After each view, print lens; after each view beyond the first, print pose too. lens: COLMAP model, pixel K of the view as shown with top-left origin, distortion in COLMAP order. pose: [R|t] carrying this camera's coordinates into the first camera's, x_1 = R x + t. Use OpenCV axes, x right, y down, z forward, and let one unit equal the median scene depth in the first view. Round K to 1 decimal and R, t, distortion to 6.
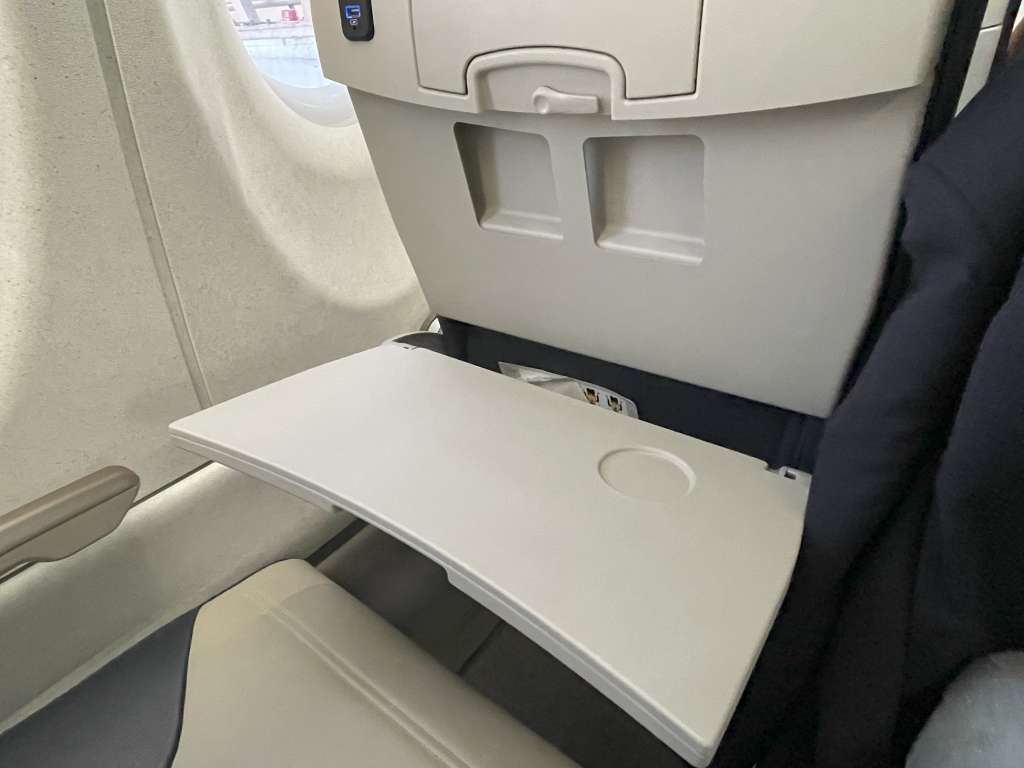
lens RADIAL K [[626.9, 0, 512.0], [0, 626.9, 384.0], [0, 0, 1]] dist [-0.025901, -0.000470]
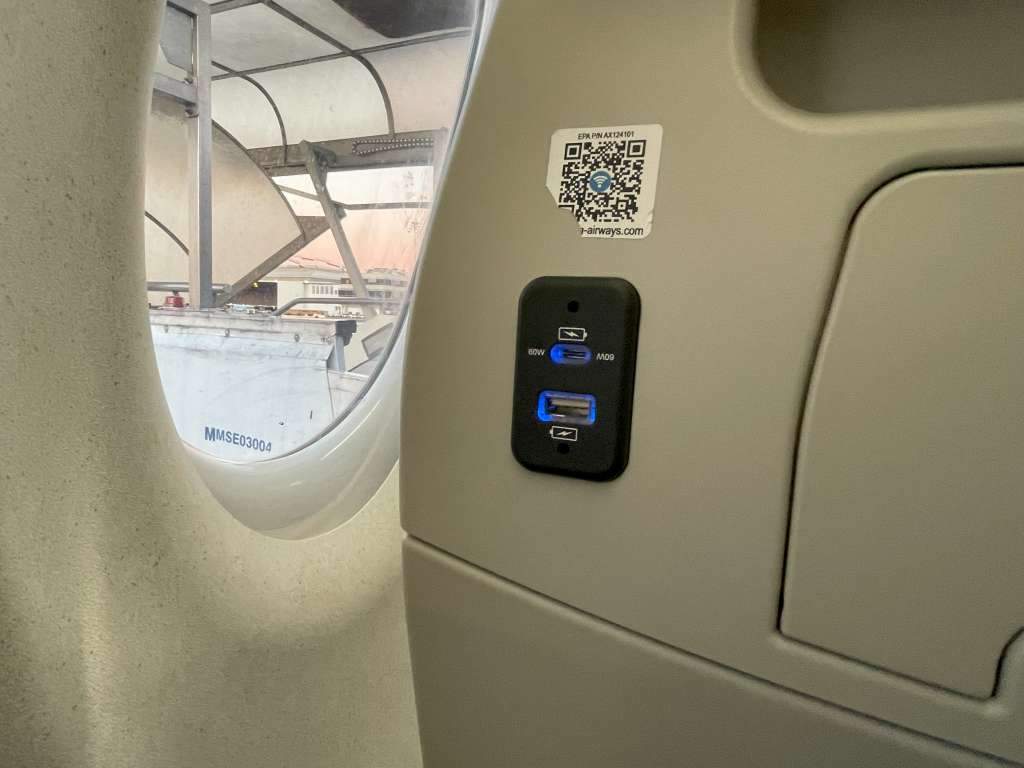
lens RADIAL K [[626.9, 0, 512.0], [0, 626.9, 384.0], [0, 0, 1]] dist [-0.025901, -0.000470]
pose [[0.973433, 0.070387, 0.217886, -0.077351], [0.028484, 0.906962, -0.420248, -0.097100], [-0.227194, 0.415290, 0.880862, 0.143219]]
